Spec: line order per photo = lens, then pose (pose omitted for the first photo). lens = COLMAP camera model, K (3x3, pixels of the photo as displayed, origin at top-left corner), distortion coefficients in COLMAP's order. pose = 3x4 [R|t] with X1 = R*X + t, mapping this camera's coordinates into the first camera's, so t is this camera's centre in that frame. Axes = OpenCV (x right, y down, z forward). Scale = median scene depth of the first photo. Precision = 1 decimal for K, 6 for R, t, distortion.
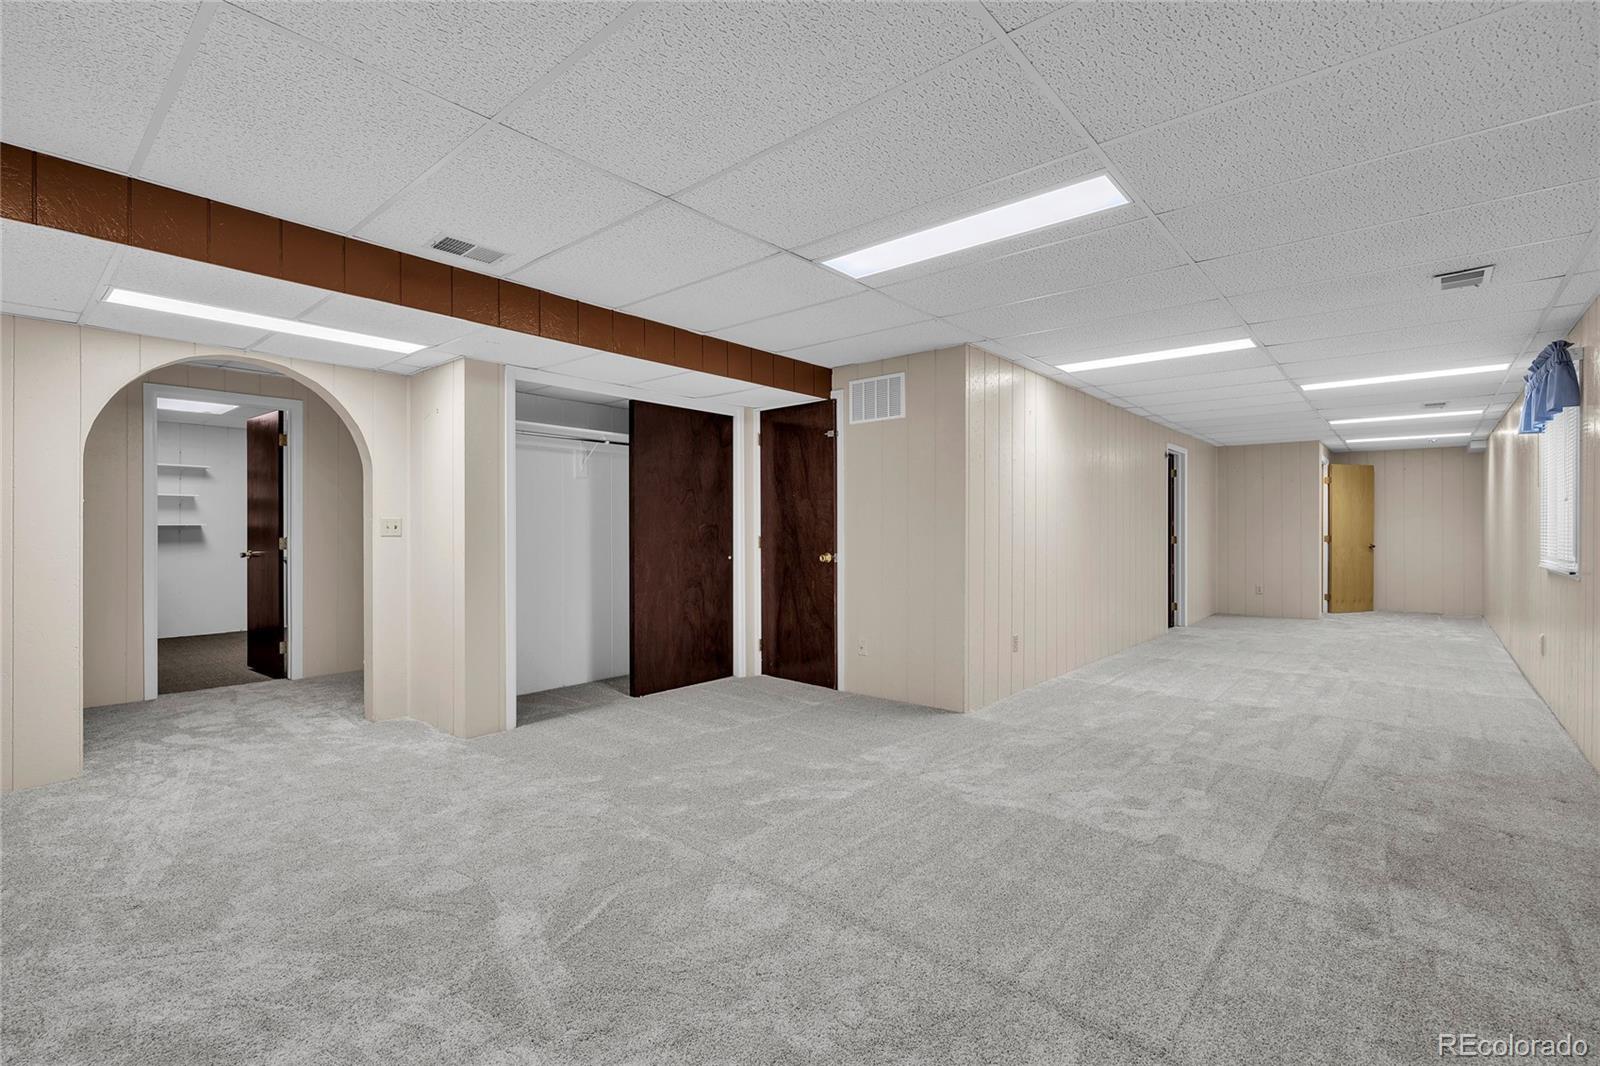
lens RADIAL K [[703.7, 0, 800.0], [0, 703.7, 533.0], [0, 0, 1]] dist [-0.000181, -0.000005]
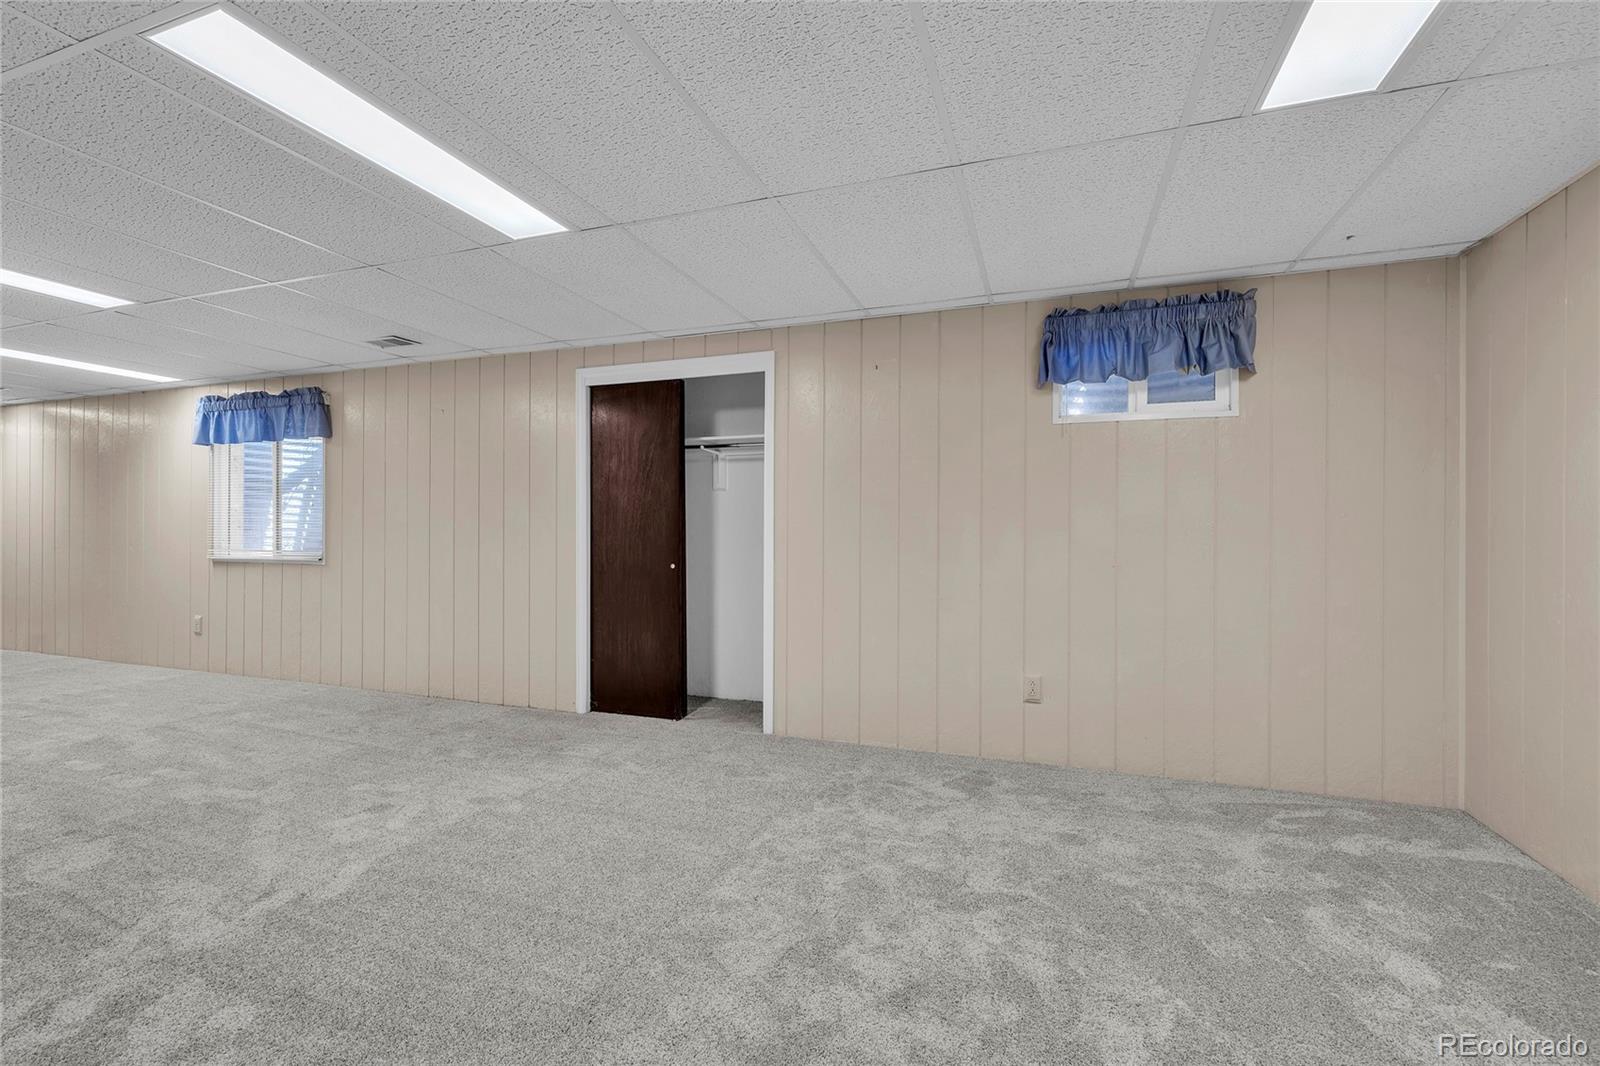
lens RADIAL K [[703.7, 0, 800.0], [0, 703.7, 533.0], [0, 0, 1]] dist [-0.000181, -0.000005]
pose [[-0.365660, -0.002947, 0.930744, -0.609386], [0.000593, 0.999994, 0.003399, 0.009750], [-0.930748, 0.001795, -0.365656, 0.827823]]
